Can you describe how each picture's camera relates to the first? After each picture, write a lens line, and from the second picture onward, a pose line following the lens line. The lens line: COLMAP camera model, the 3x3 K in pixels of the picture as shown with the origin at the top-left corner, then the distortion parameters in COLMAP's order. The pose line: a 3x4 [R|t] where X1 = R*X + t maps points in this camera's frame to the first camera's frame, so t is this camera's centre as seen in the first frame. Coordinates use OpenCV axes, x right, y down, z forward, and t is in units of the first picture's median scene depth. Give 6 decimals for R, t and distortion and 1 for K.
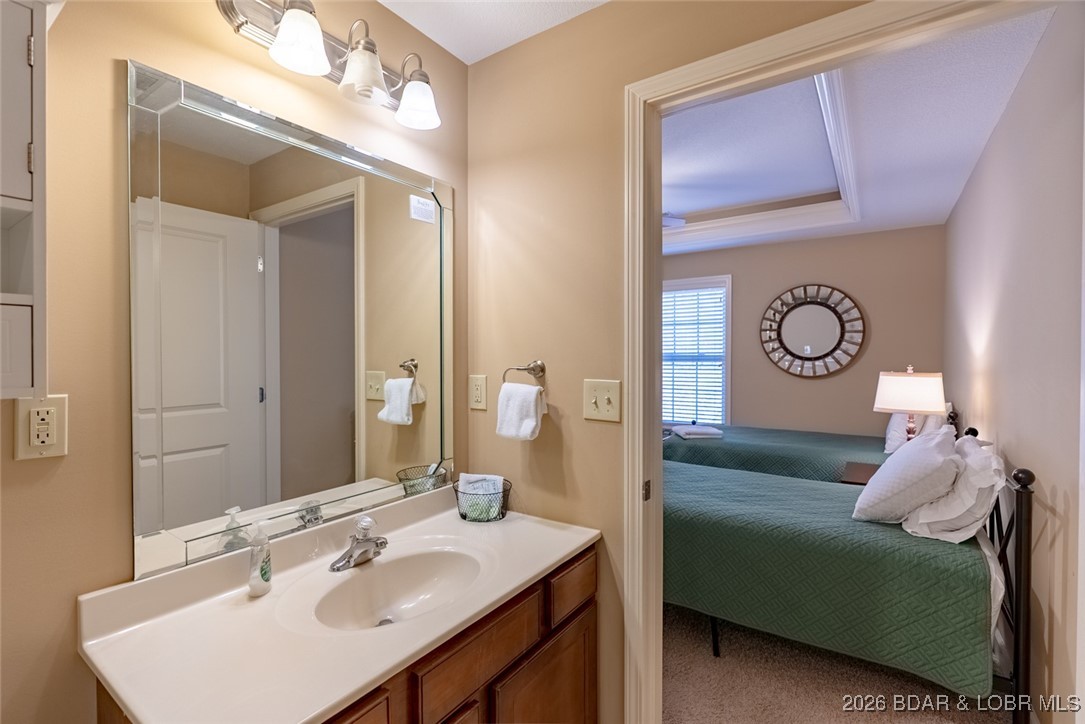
lens RADIAL K [[492.2, 0, 538.1], [0, 492.2, 363.4], [0, 0, 1]] dist [-0.009707, 0.003398]
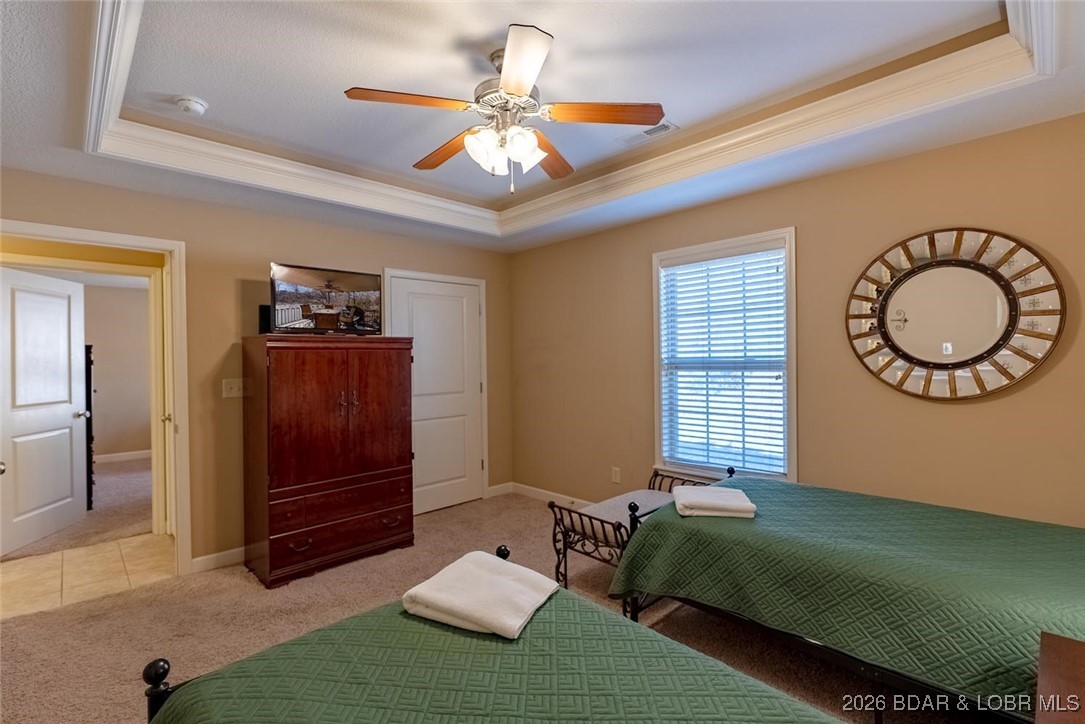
lens RADIAL K [[492.2, 0, 545.8], [0, 492.2, 361.8], [0, 0, 1]] dist [-0.009707, 0.003398]
pose [[0.981456, -0.009165, -0.191466, 0.222718], [0.006939, 0.999900, -0.012294, -0.010326], [0.191560, 0.010738, 0.981422, 0.379070]]
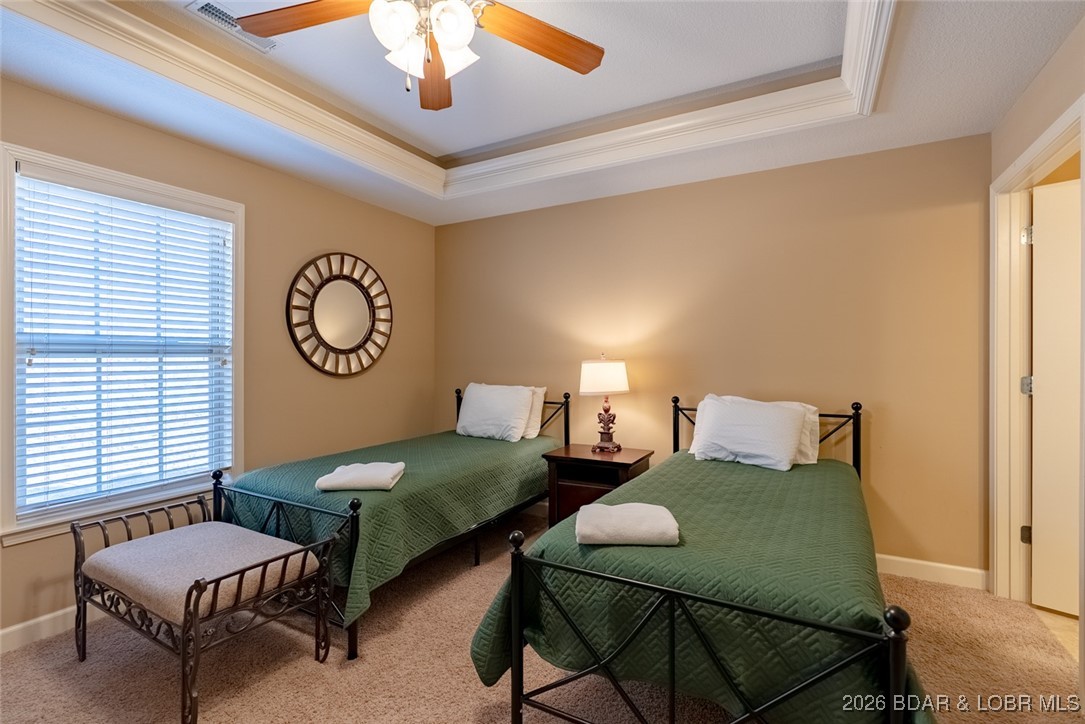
lens RADIAL K [[492.2, 0, 541.7], [0, 492.2, 359.5], [0, 0, 1]] dist [-0.009707, 0.003398]
pose [[-0.100713, -0.007897, 0.994884, -0.233356], [0.008242, 0.999928, 0.008771, -0.001227], [-0.994881, 0.009083, -0.100641, 0.766296]]
